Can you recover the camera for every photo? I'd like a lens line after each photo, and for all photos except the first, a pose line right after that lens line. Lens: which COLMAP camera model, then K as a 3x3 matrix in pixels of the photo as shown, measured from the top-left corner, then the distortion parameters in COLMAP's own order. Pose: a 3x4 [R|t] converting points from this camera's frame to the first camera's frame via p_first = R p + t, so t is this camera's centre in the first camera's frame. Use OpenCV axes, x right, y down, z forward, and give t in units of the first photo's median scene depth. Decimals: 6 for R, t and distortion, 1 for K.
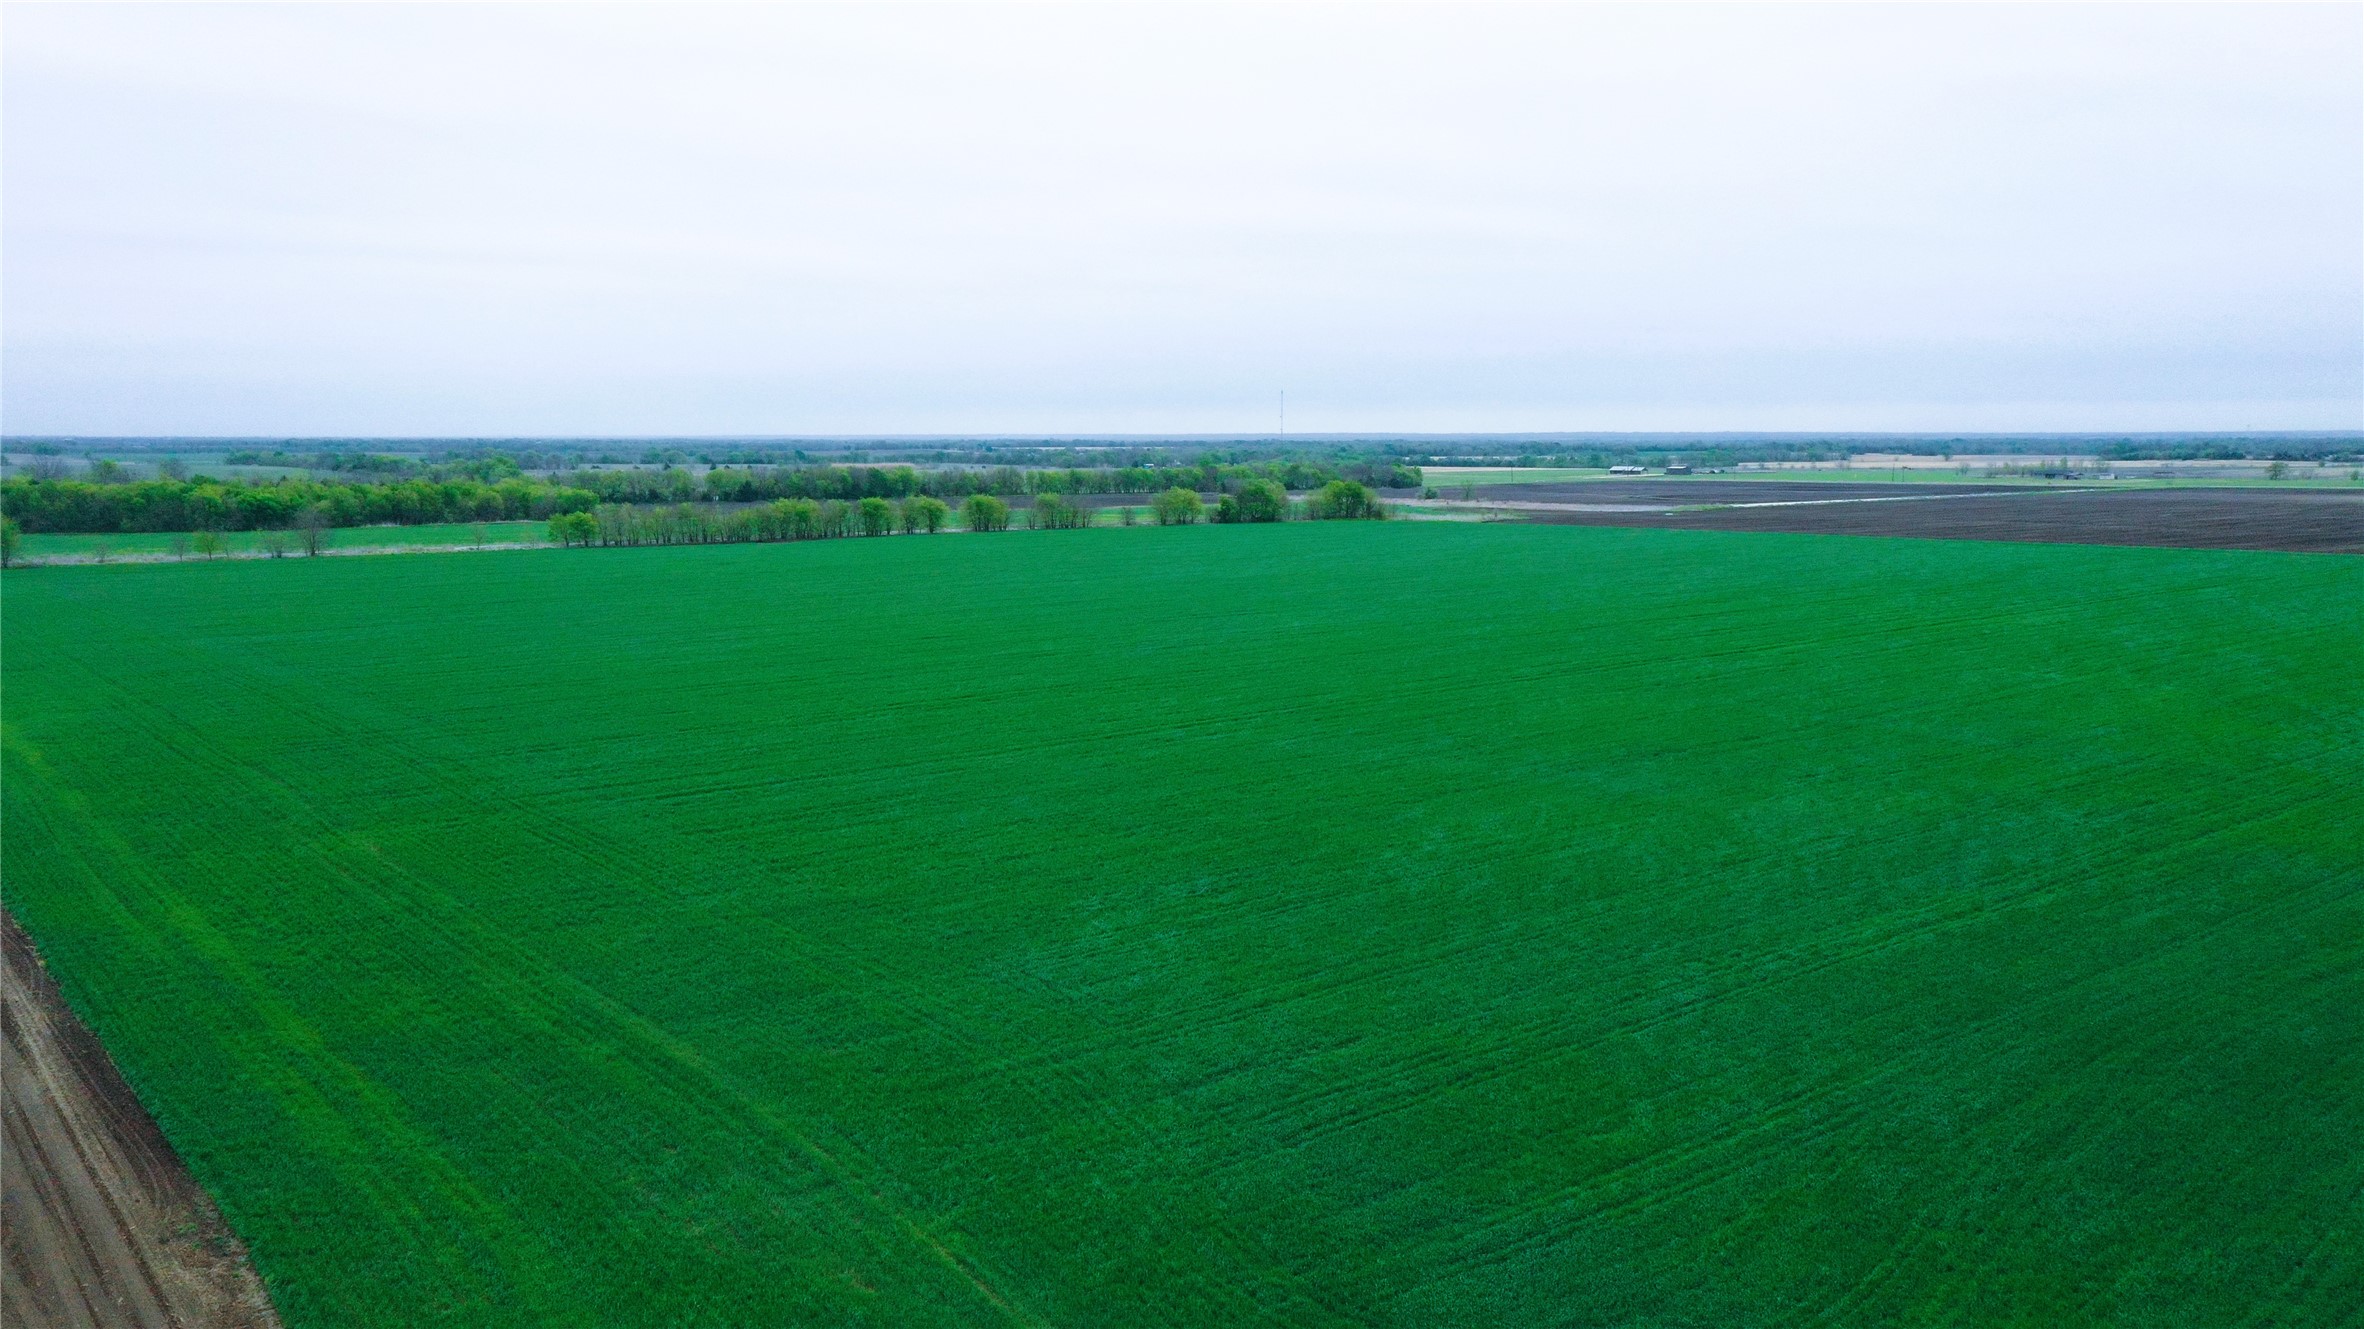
lens RADIAL K [[1823.2, 0, 1119.4], [0, 1823.2, 666.8], [0, 0, 1]] dist [0.009867, -0.002810]
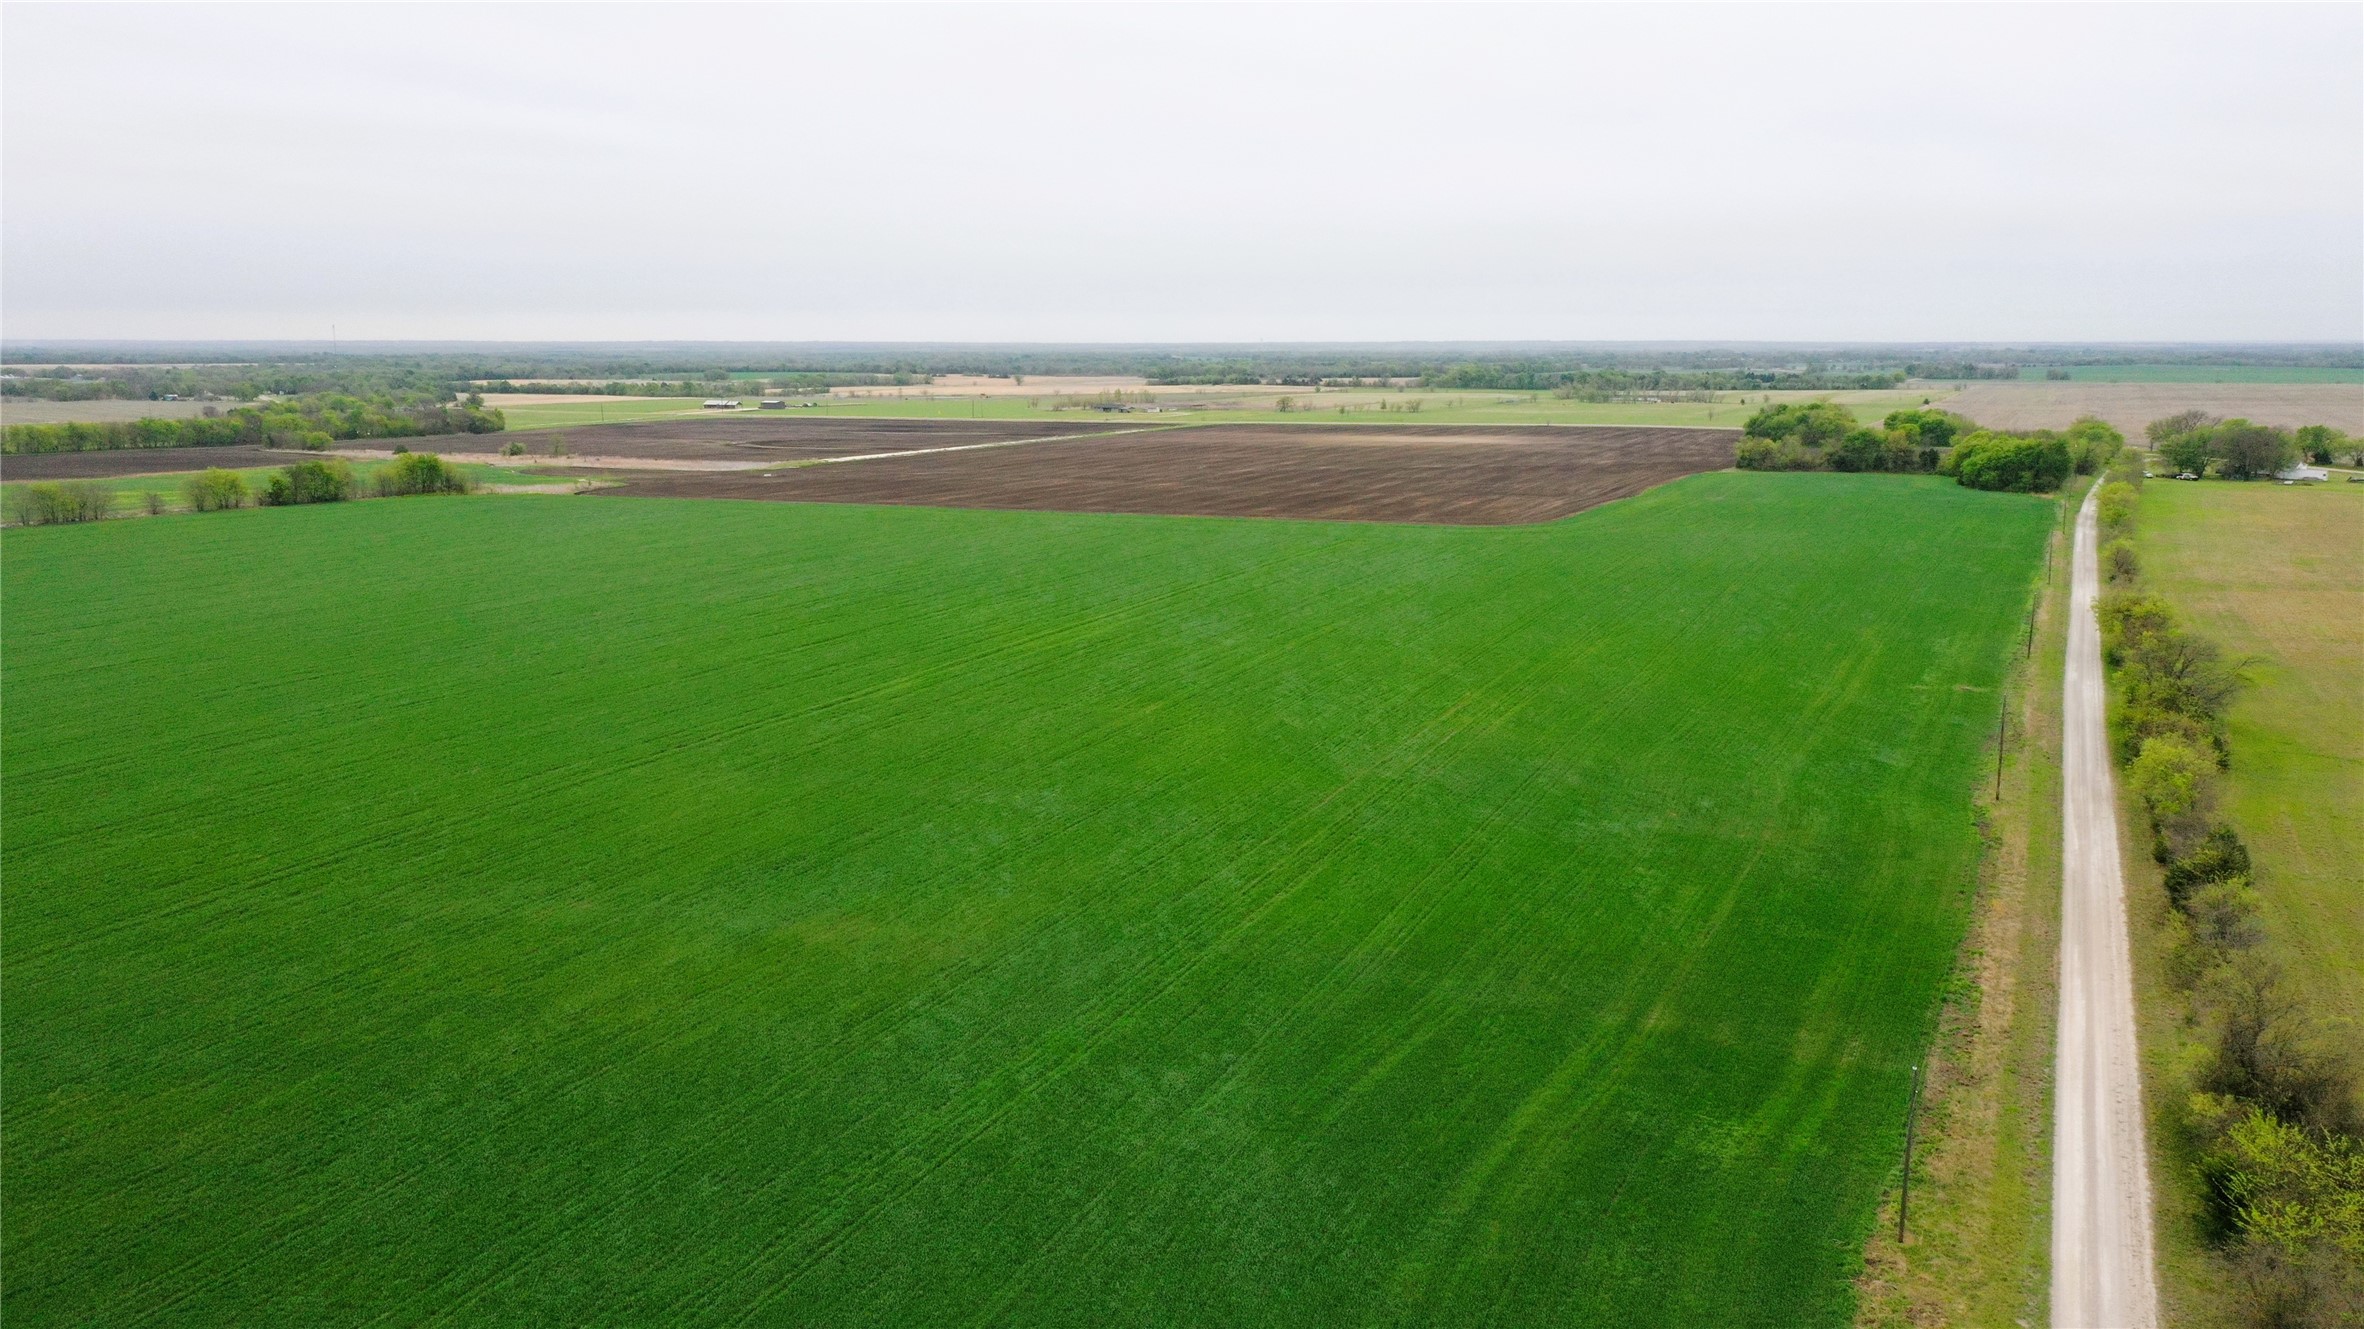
lens RADIAL K [[1897.3, 0, 1106.3], [0, 1897.3, 652.4], [0, 0, 1]] dist [0.024152, -0.011174]
pose [[0.892220, -0.070760, 0.446024, -0.000621], [0.054954, 0.997320, 0.048292, -0.025384], [-0.448246, -0.018576, 0.893717, -0.003980]]
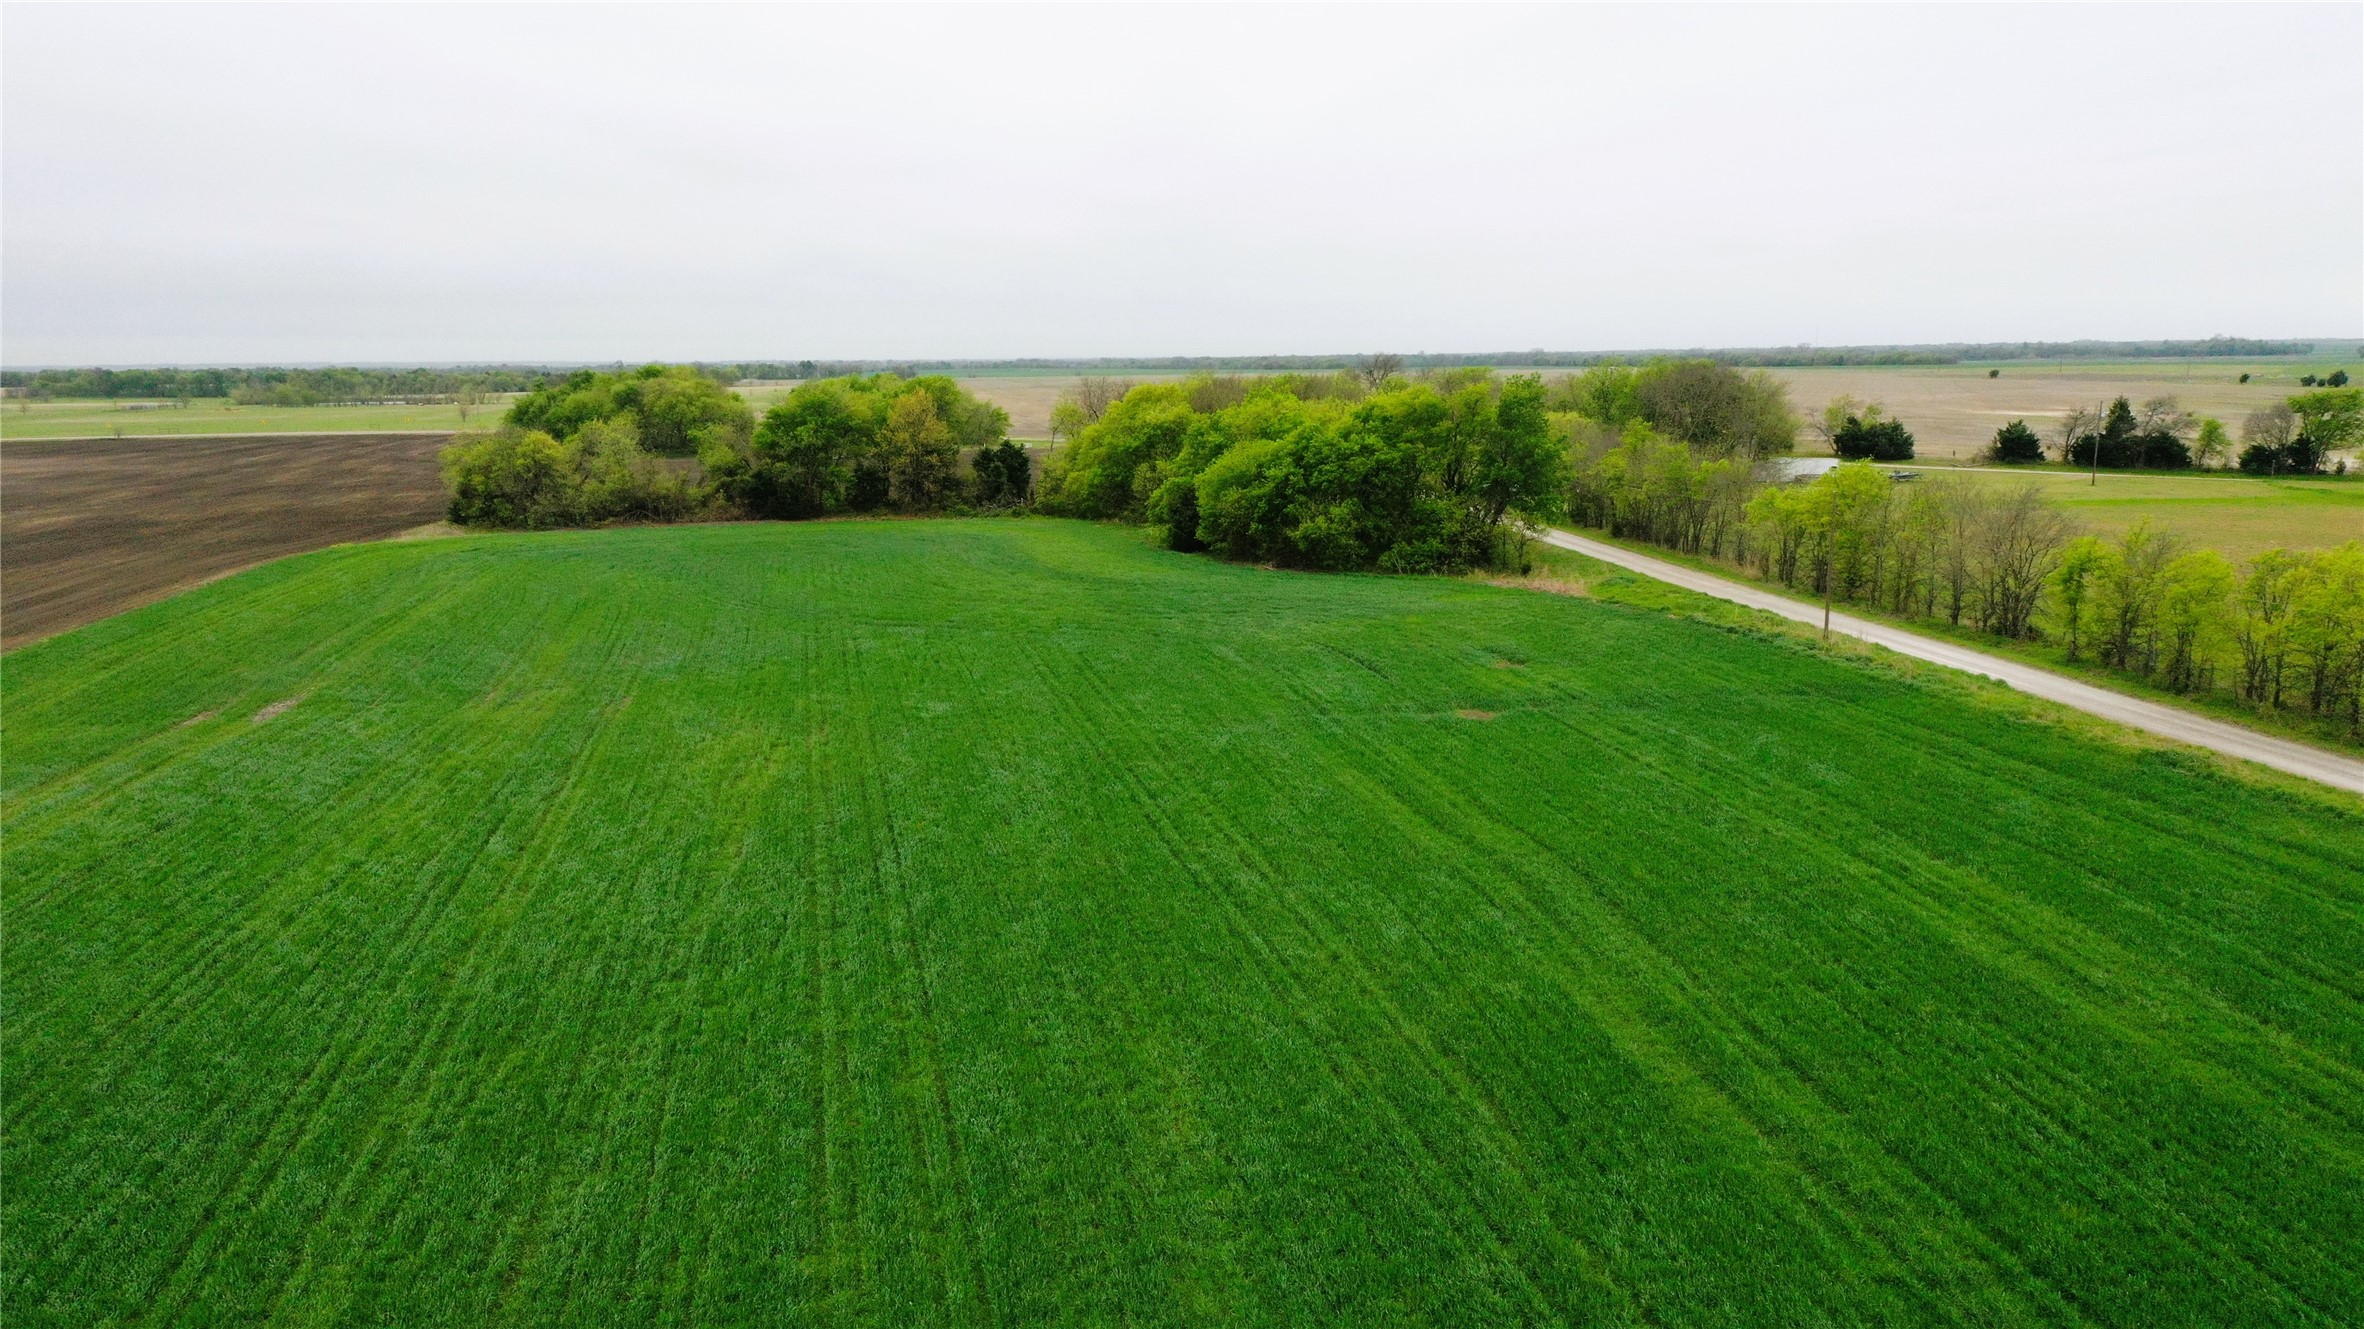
lens RADIAL K [[1907.2, 0, 1182.0], [0, 1907.2, 664.5], [0, 0, 1]] dist [0.016861, -0.006405]
pose [[0.451369, -0.144284, 0.880595, 0.474693], [0.122675, 0.987505, 0.098922, -0.046895], [-0.883865, 0.063377, 0.463429, 0.447039]]
